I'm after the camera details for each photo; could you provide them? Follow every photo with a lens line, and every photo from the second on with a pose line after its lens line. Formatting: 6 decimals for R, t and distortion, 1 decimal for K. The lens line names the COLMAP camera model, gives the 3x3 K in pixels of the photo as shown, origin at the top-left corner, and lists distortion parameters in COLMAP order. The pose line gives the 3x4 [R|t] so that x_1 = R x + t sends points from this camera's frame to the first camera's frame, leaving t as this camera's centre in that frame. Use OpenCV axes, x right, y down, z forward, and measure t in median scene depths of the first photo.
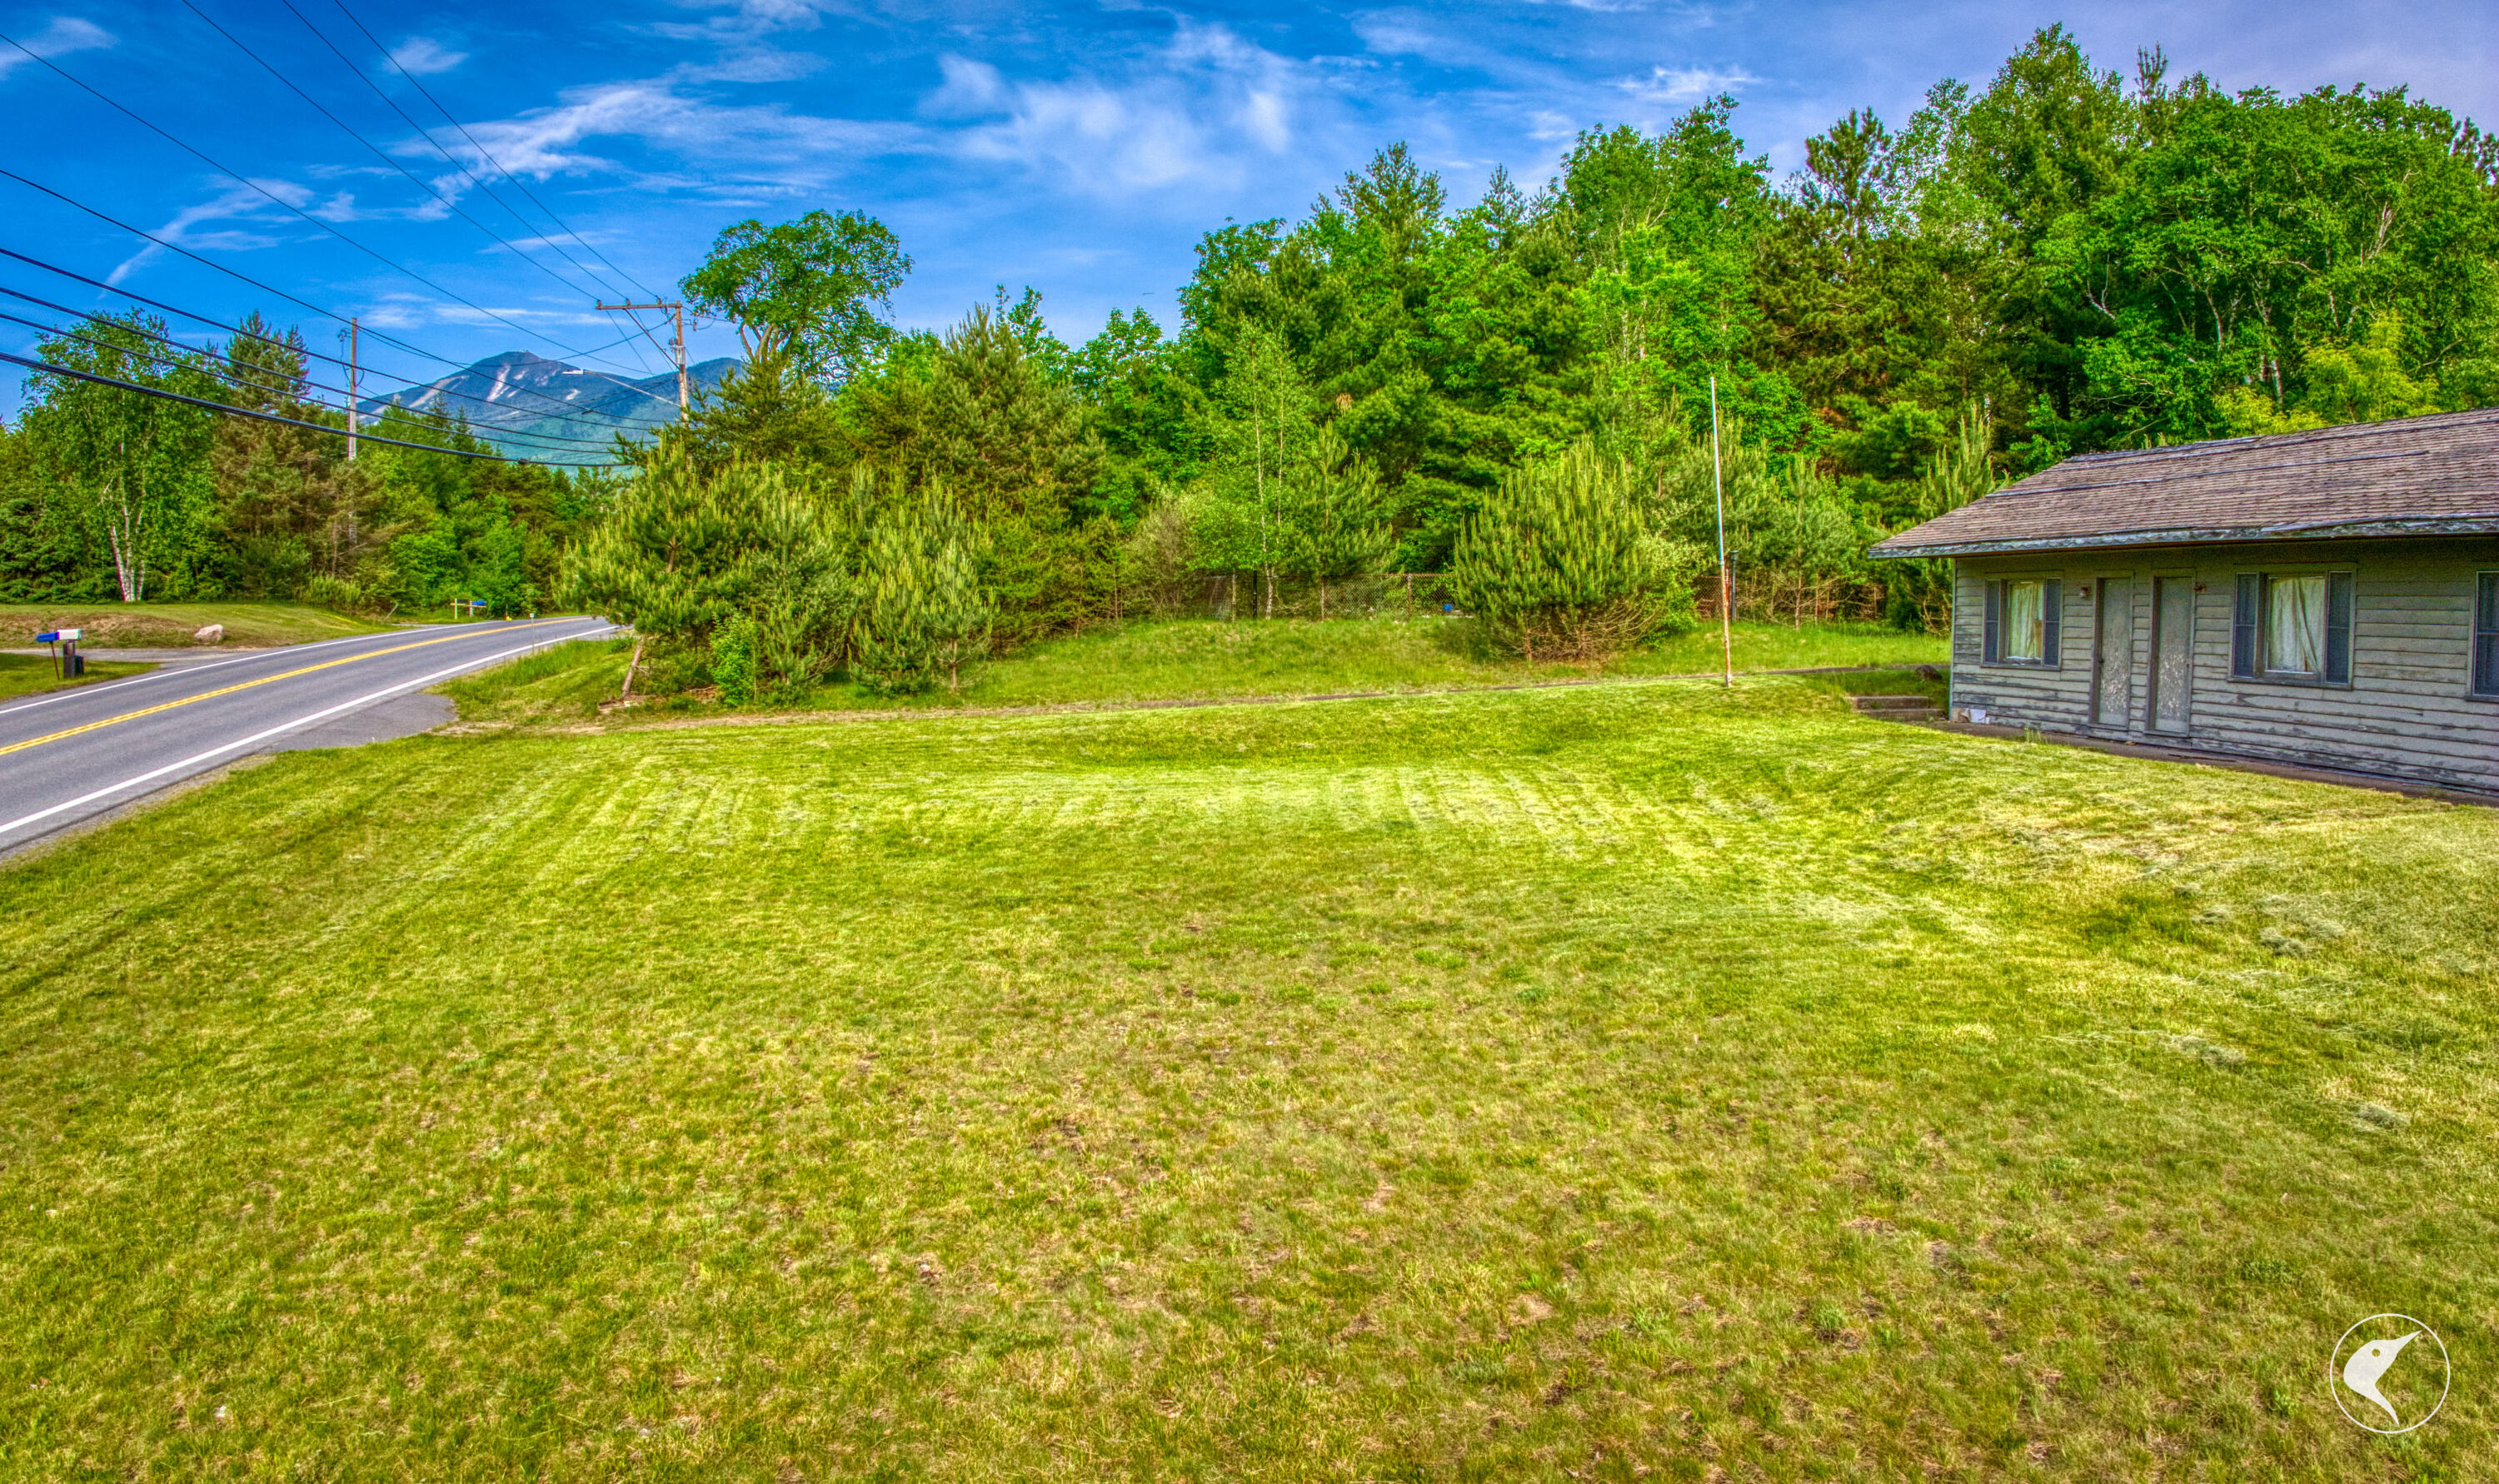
lens RADIAL K [[1808.2, 0, 1249.5], [0, 1808.2, 742.0], [0, 0, 1]] dist [-0.124515, 0.007682]
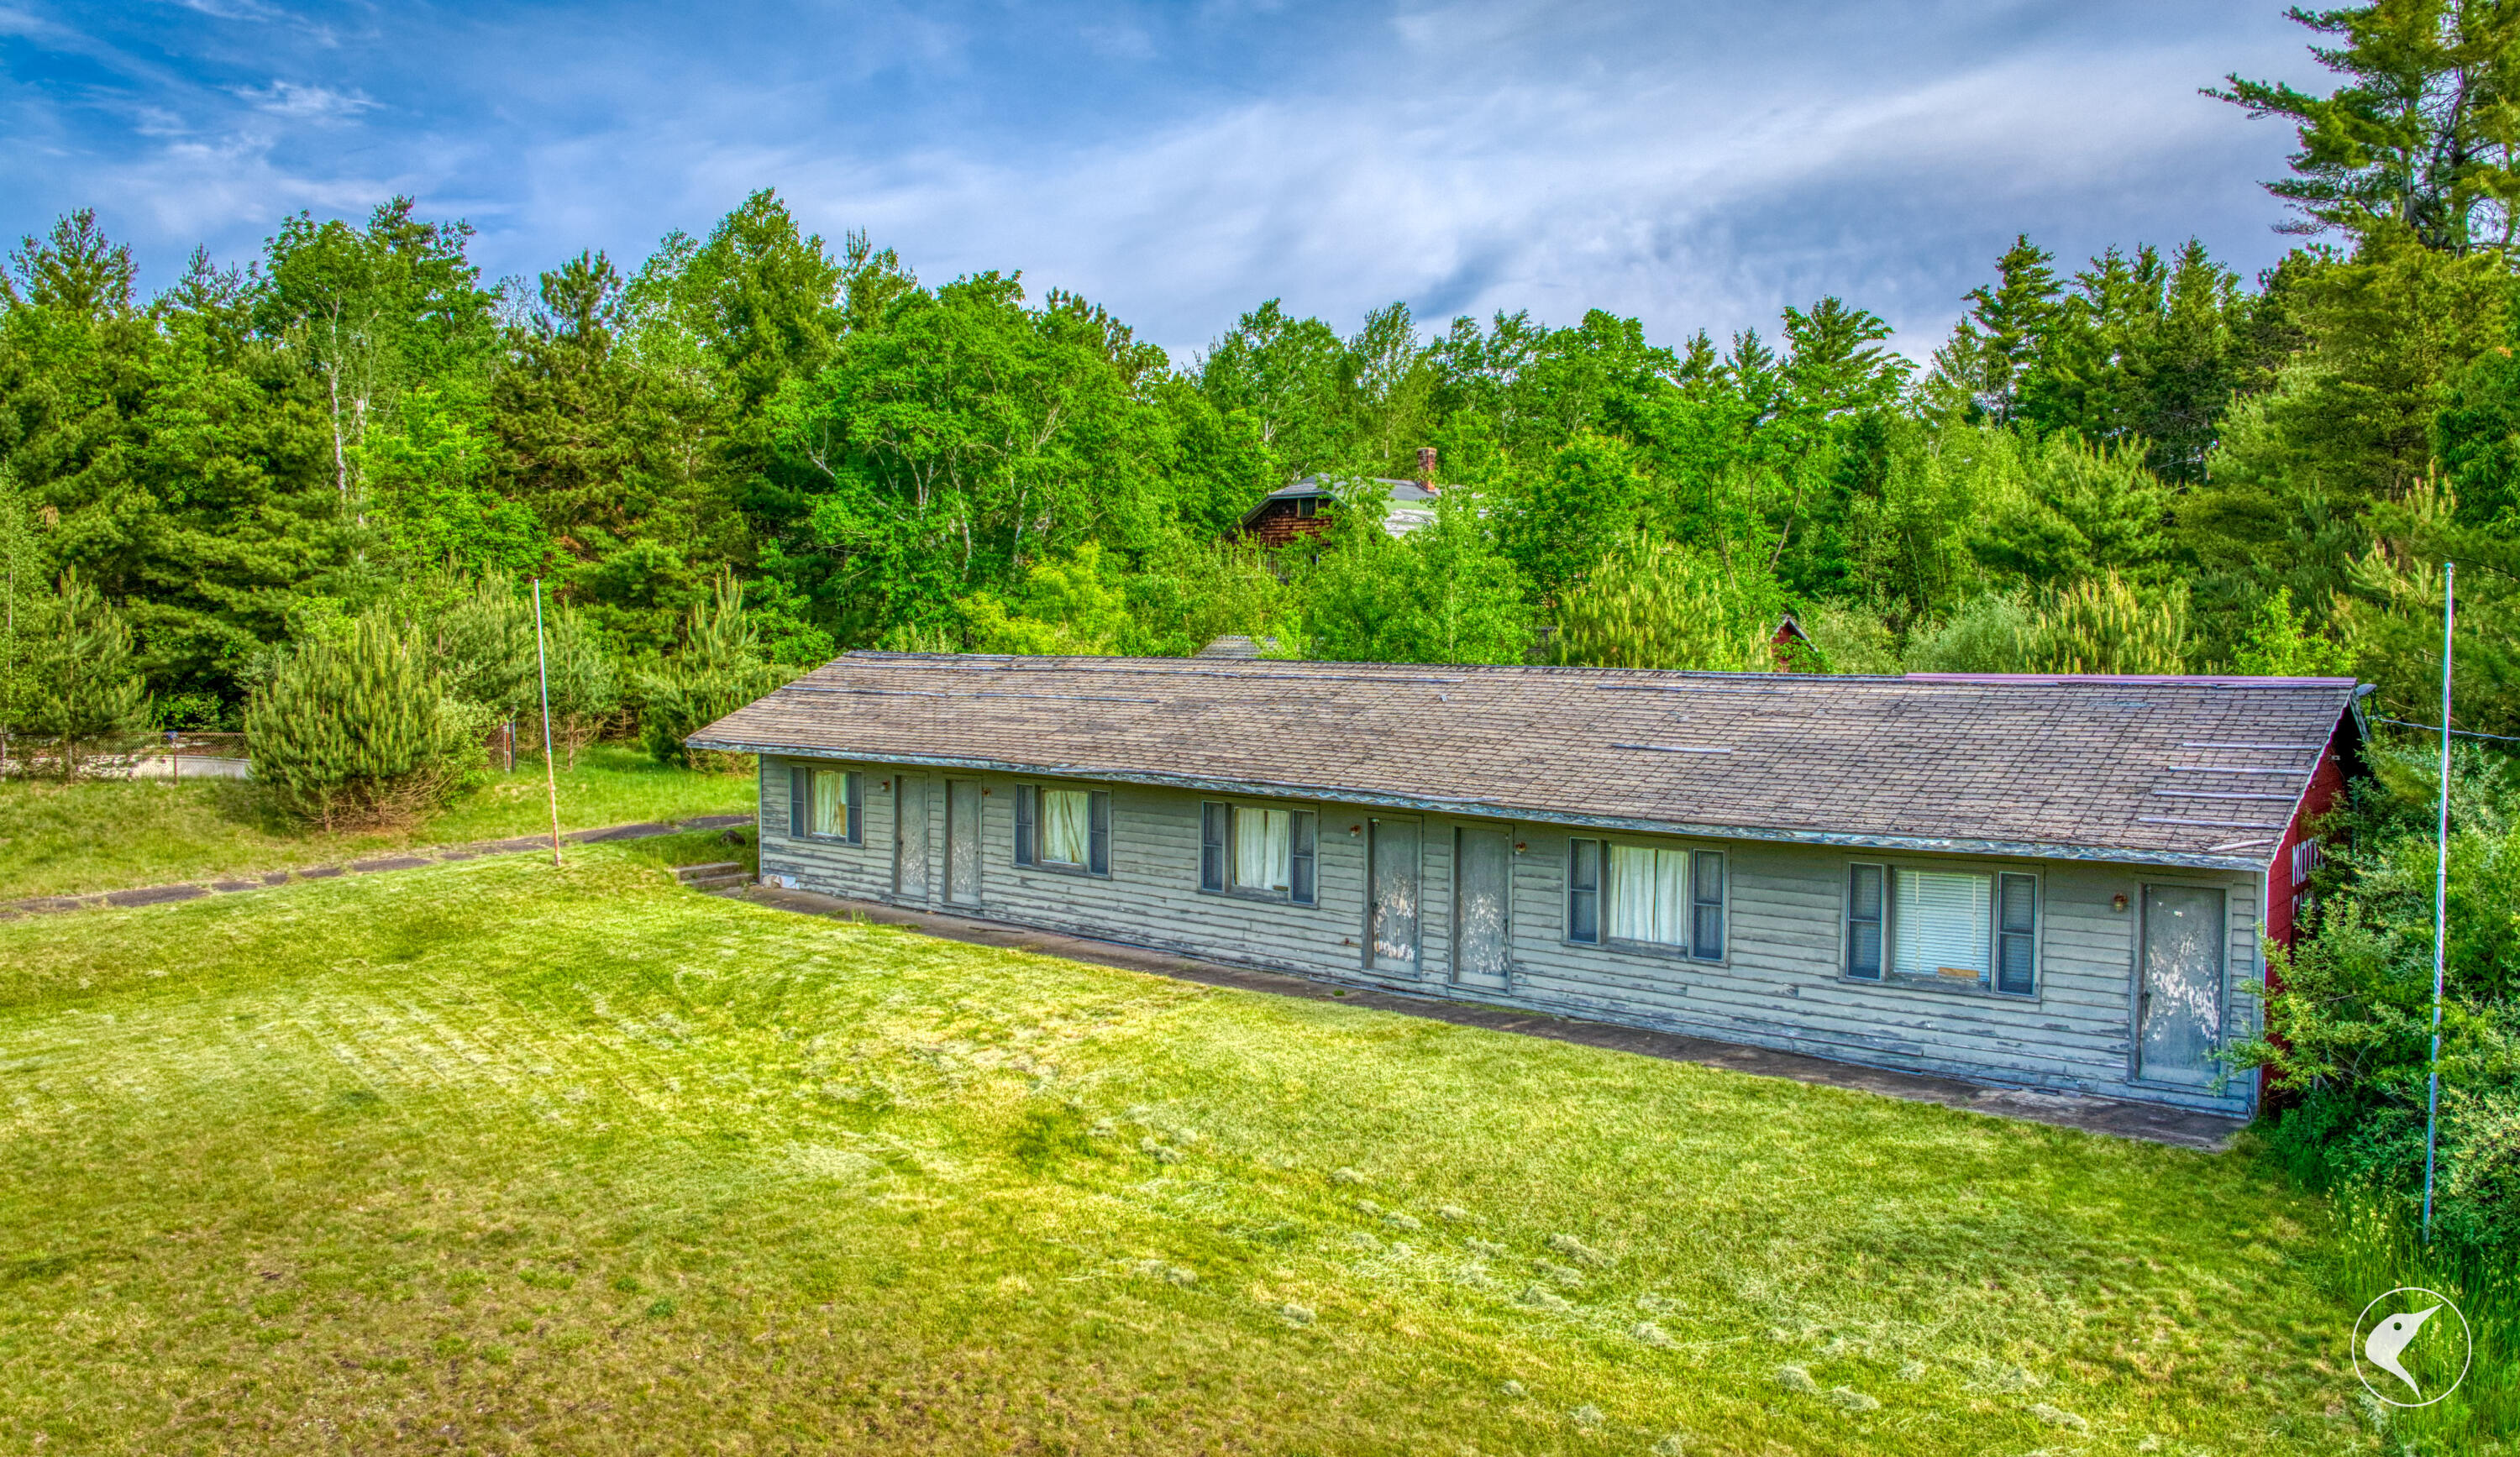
lens RADIAL K [[1773.4, 0, 1260.0], [0, 1773.4, 728.5], [0, 0, 1]] dist [-0.113358, -0.001917]
pose [[0.736997, -0.033418, 0.675069, -0.087730], [0.048168, 0.998834, -0.003141, -0.062662], [-0.674177, 0.034831, 0.737748, -0.040895]]
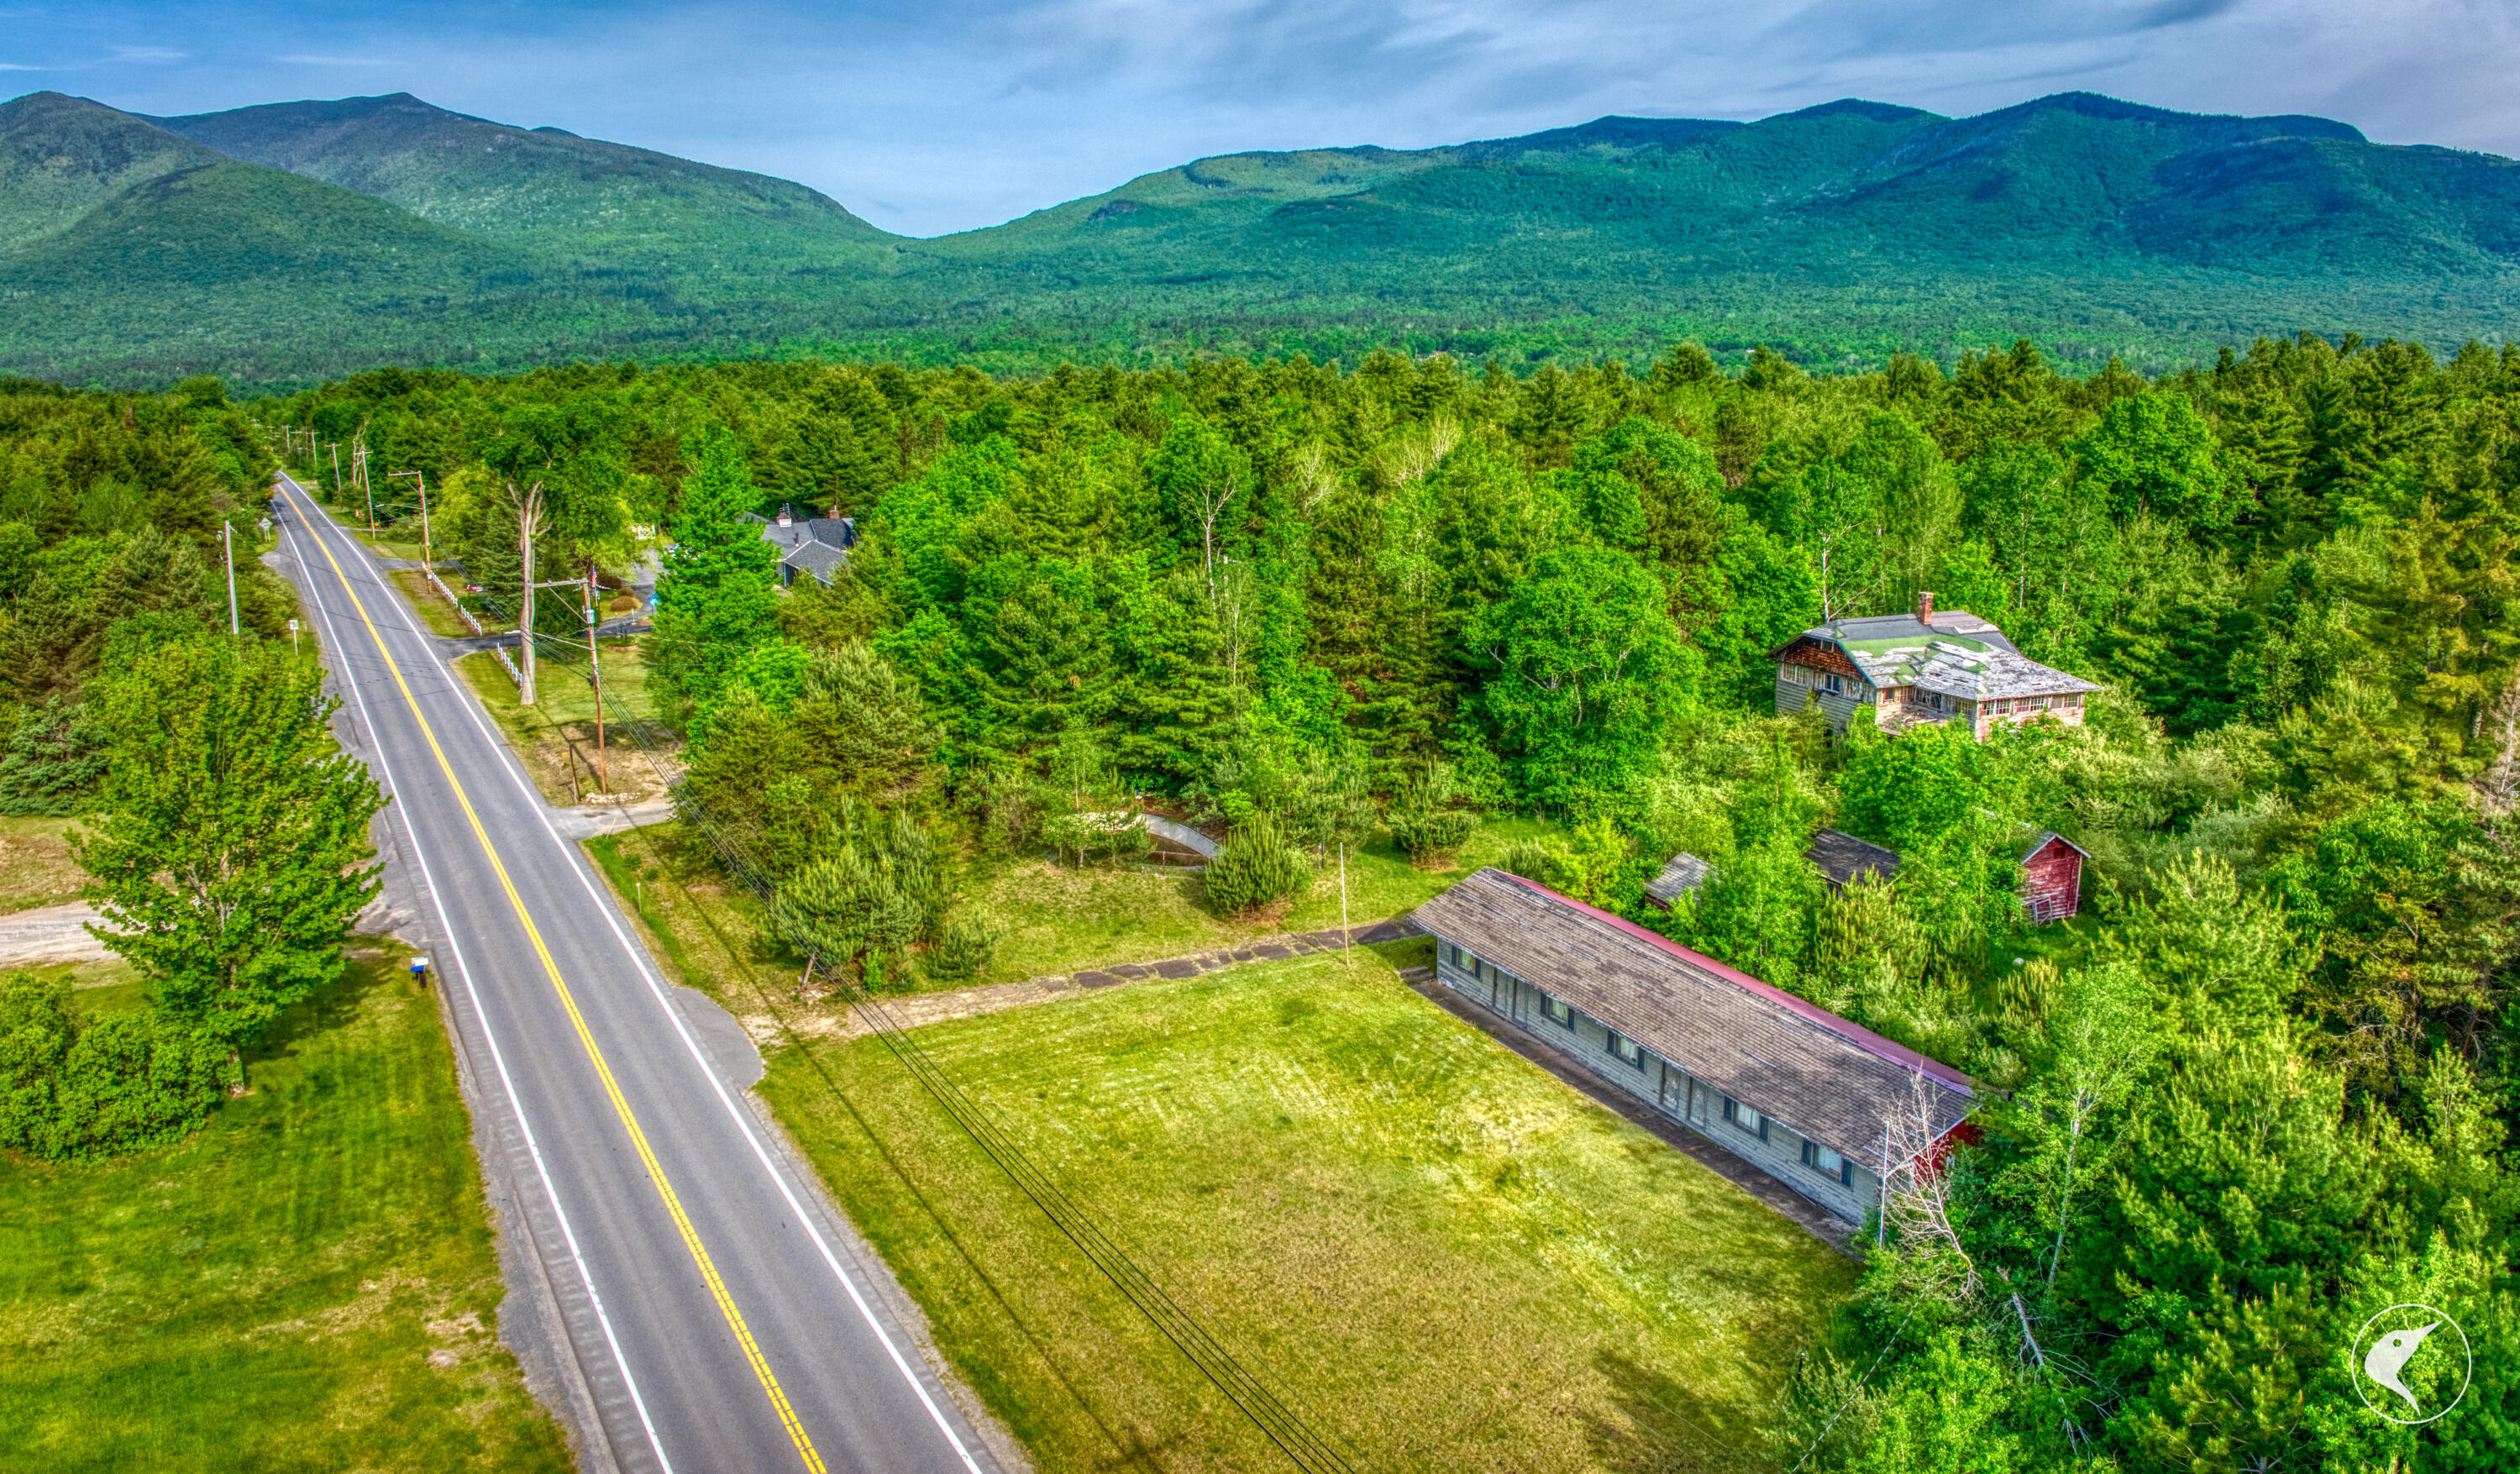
lens RADIAL K [[1708.6, 0, 1260.0], [0, 1708.6, 737.0], [0, 0, 1]] dist [-0.104599, -0.002099]
pose [[0.948179, -0.070256, 0.309872, -0.366431], [0.029632, 0.990550, 0.133915, -0.447576], [-0.316352, -0.117793, 0.941300, -0.741605]]
